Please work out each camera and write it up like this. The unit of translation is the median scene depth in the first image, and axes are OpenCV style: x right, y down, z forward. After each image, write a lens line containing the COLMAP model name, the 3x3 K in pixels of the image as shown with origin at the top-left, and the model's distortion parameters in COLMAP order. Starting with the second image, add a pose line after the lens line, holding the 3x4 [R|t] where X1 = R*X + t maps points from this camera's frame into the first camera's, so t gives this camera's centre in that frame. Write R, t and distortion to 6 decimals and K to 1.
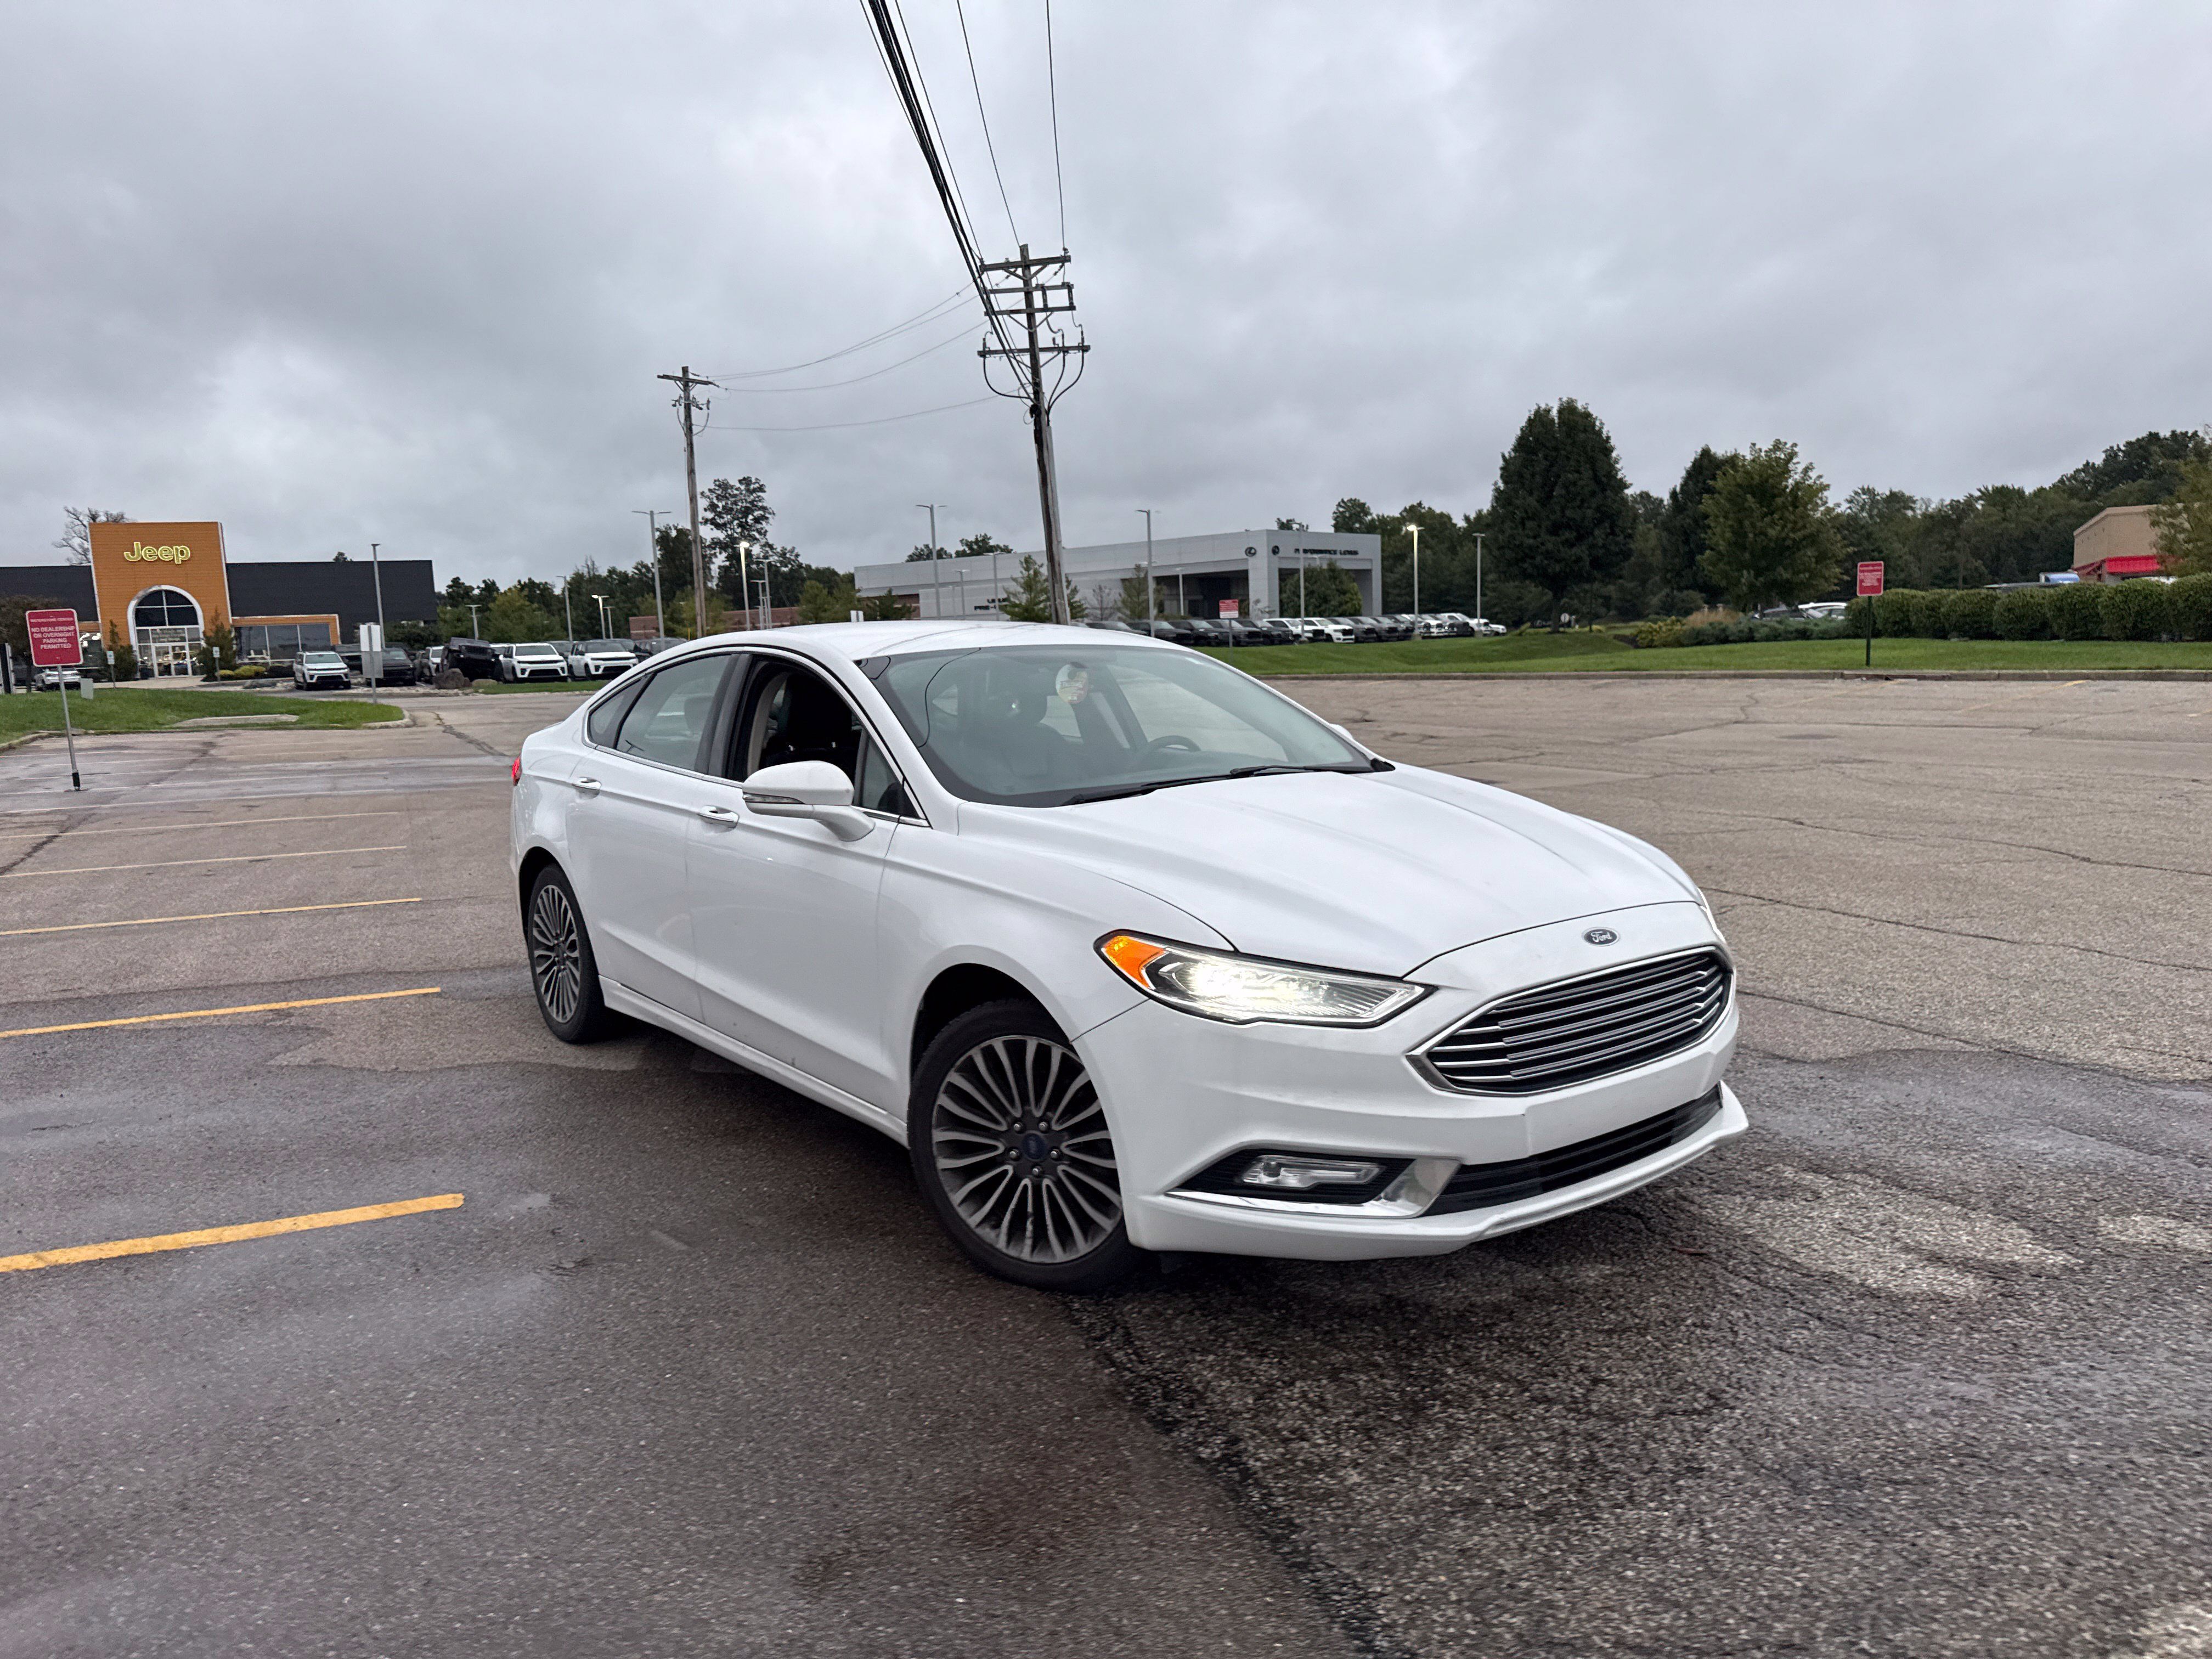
lens RADIAL K [[1538.9, 0, 1112.3], [0, 1538.9, 847.9], [0, 0, 1]] dist [0.045615, -0.057541]
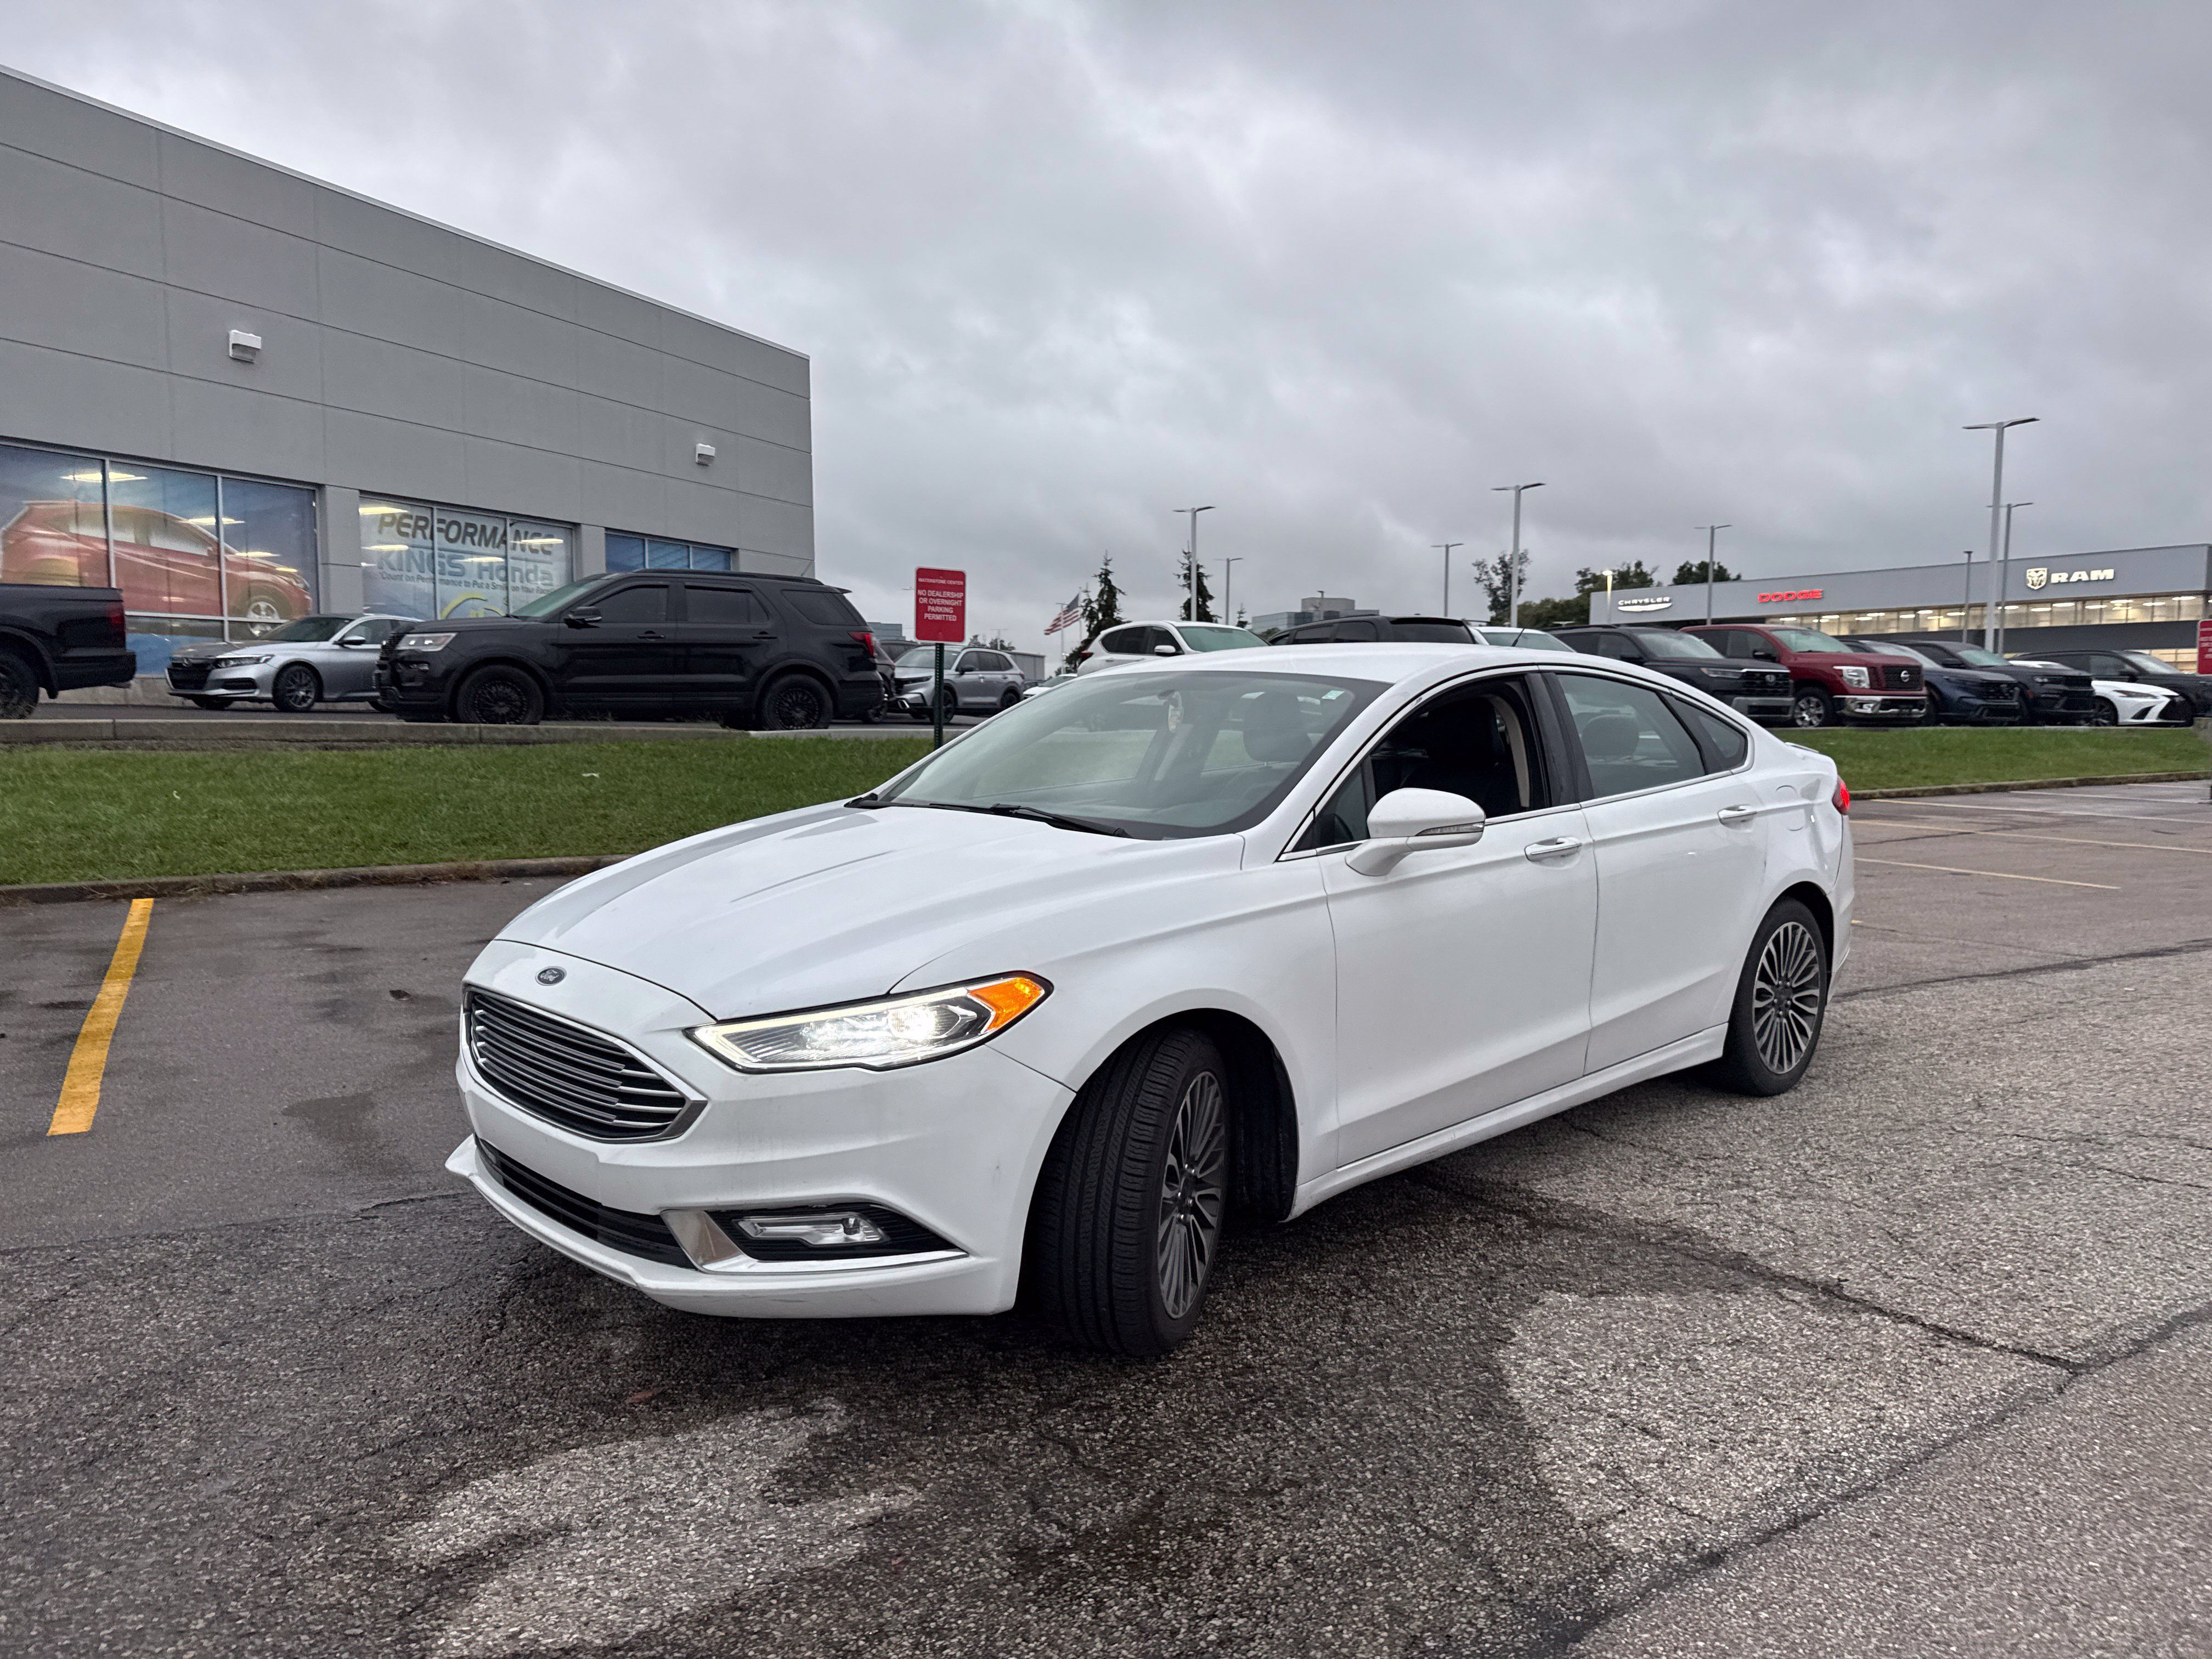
lens RADIAL K [[1541.8, 0, 1124.4], [0, 1541.8, 851.4], [0, 0, 1]] dist [0.039462, -0.050017]
pose [[0.097623, 0.136560, -0.985810, 0.202758], [-0.136363, 0.983034, 0.122671, -0.029572], [0.985837, 0.122453, 0.114589, 0.190713]]
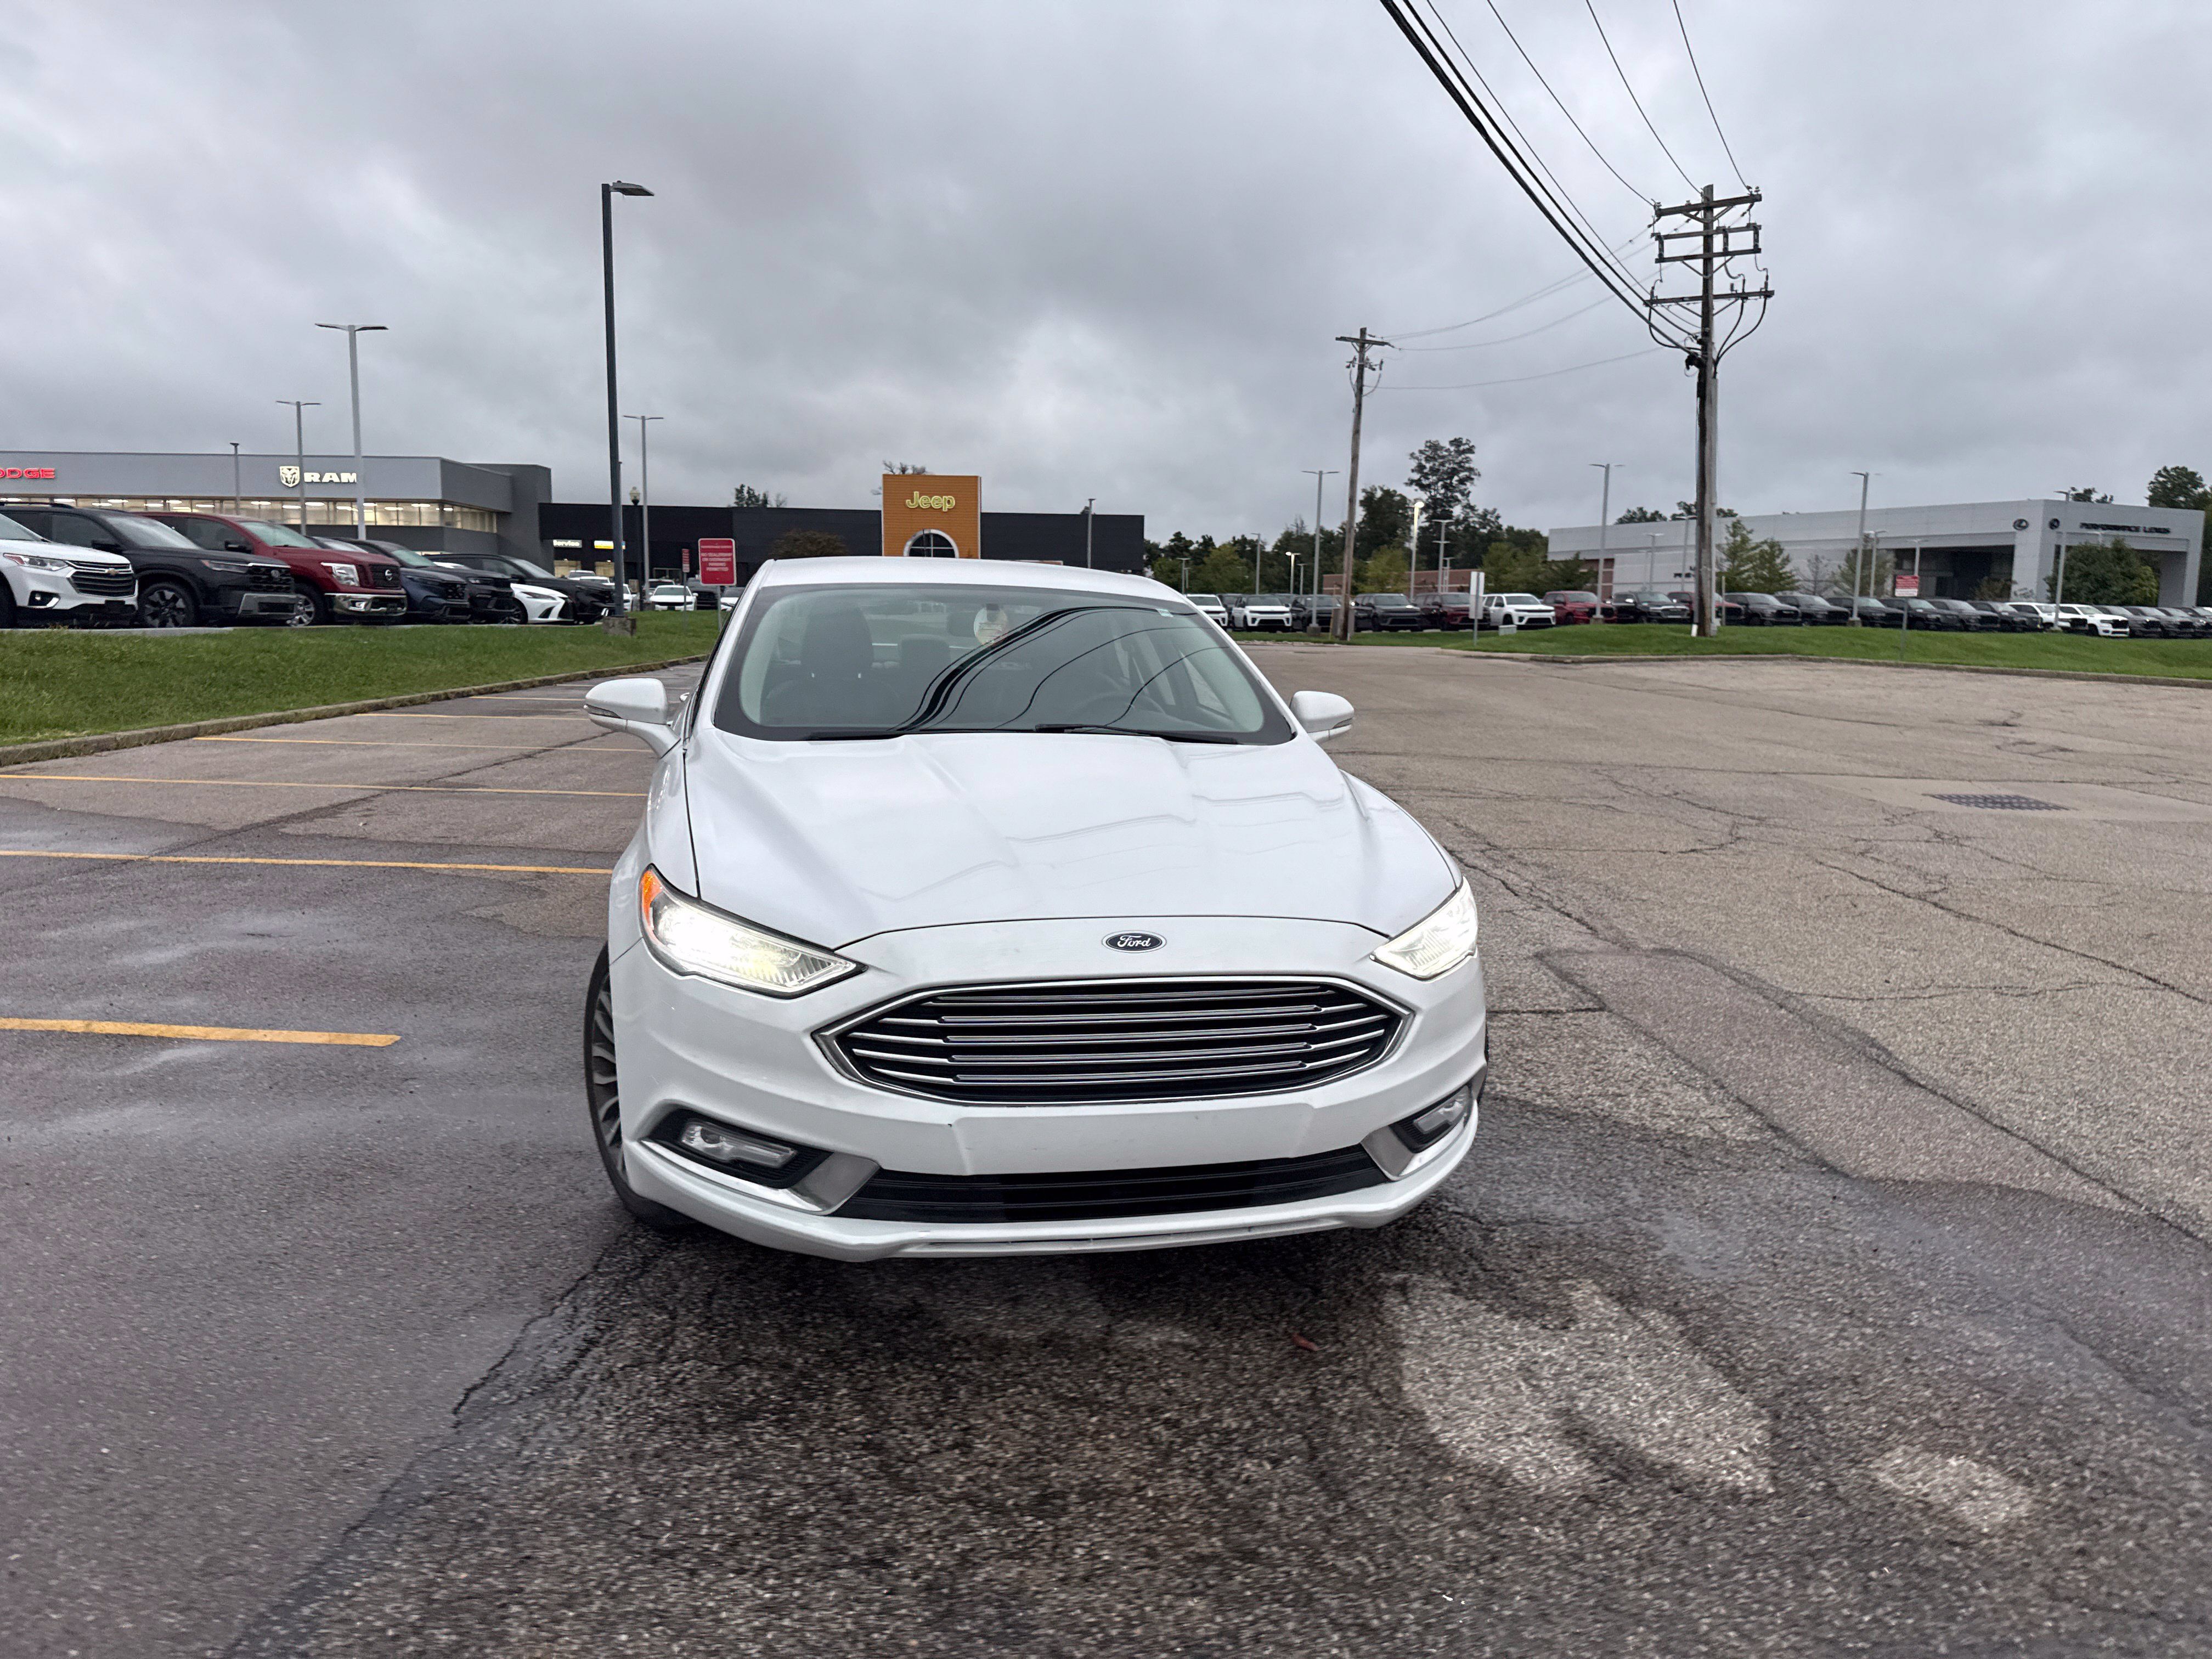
lens RADIAL K [[1538.9, 0, 1116.7], [0, 1538.9, 821.6], [0, 0, 1]] dist [0.045615, -0.057541]
pose [[0.904646, 0.111714, -0.411261, 0.099785], [-0.108578, 0.993603, 0.031061, -0.005161], [0.412100, 0.016555, 0.910988, 0.034830]]
